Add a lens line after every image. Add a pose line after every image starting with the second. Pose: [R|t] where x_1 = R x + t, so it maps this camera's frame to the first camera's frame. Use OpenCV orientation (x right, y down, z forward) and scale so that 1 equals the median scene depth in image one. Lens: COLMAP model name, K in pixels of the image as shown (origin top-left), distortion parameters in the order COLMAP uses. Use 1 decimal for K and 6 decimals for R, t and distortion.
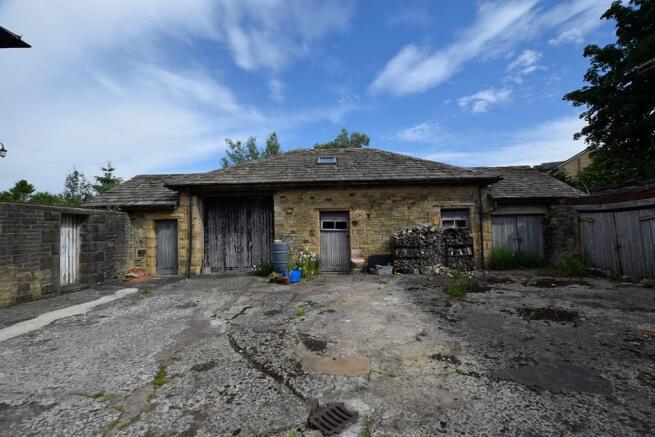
lens RADIAL K [[283.6, 0, 327.5], [0, 283.6, 218.5], [0, 0, 1]] dist [-0.036135, 0.006590]
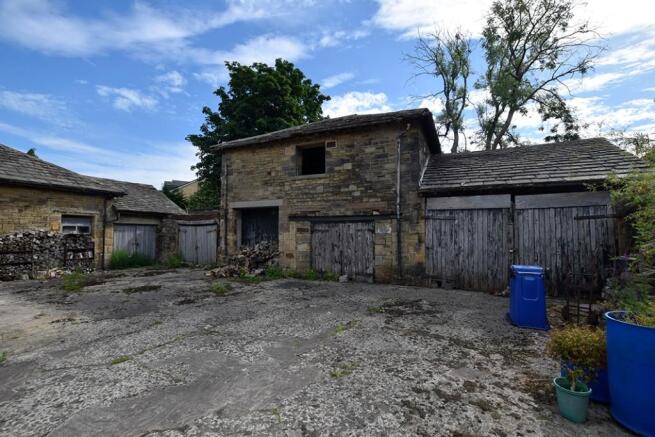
lens RADIAL K [[283.6, 0, 327.5], [0, 283.6, 218.5], [0, 0, 1]] dist [-0.036135, 0.006590]
pose [[0.396878, 0.072558, 0.914999, -0.136833], [-0.046031, 0.997190, -0.059109, -0.005098], [-0.916716, -0.018660, 0.399103, -0.297982]]
